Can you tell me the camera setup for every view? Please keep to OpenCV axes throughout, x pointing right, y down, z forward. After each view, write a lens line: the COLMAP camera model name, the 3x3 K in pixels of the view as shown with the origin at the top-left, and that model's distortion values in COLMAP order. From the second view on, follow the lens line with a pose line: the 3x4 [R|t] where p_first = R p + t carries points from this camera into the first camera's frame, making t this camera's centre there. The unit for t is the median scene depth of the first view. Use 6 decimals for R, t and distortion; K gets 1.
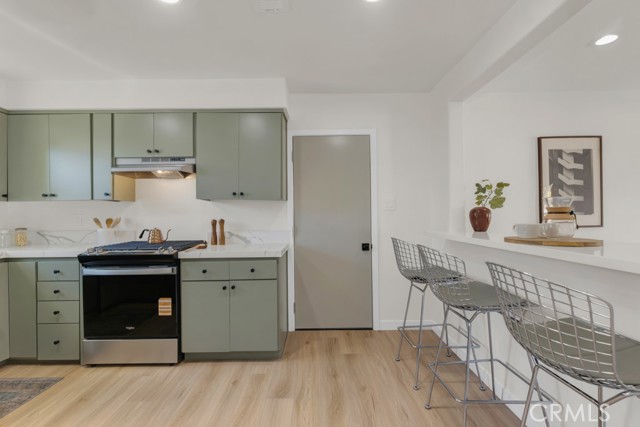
lens RADIAL K [[287.0, 0, 317.7], [0, 287.0, 214.8], [0, 0, 1]] dist [0.004643, -0.002071]
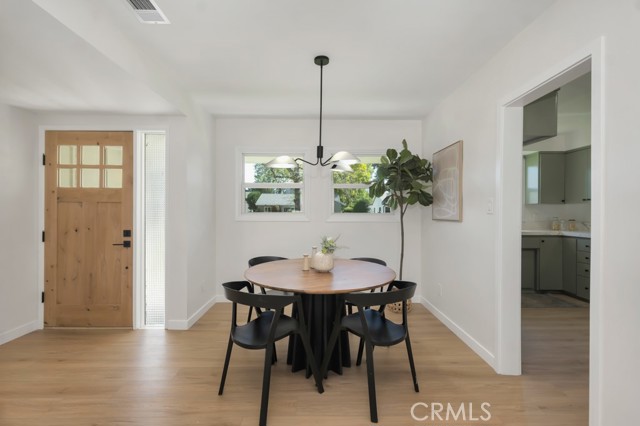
lens RADIAL K [[287.0, 0, 320.4], [0, 287.0, 214.0], [0, 0, 1]] dist [0.004643, -0.002071]
pose [[0.001305, 0.013677, -0.999906, 0.655964], [-0.001026, 0.999906, 0.013675, -0.008390], [0.999999, 0.001008, 0.001319, -0.475751]]
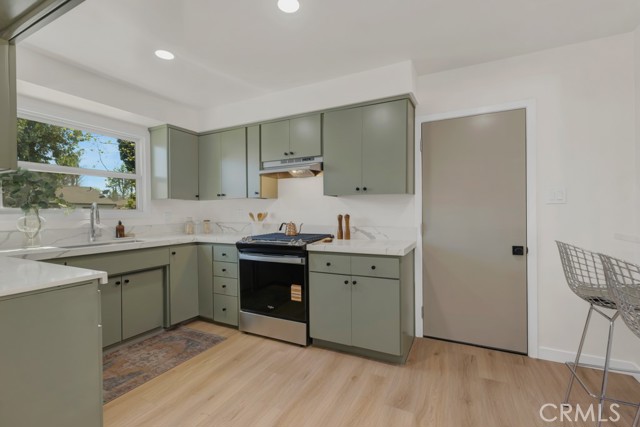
lens RADIAL K [[287.0, 0, 317.3], [0, 287.0, 214.4], [0, 0, 1]] dist [0.004643, -0.002071]
pose [[0.889876, 0.006399, -0.456157, 0.039611], [0.001574, 0.999853, 0.017097, -0.002300], [0.456199, -0.015933, 0.889735, 0.047338]]
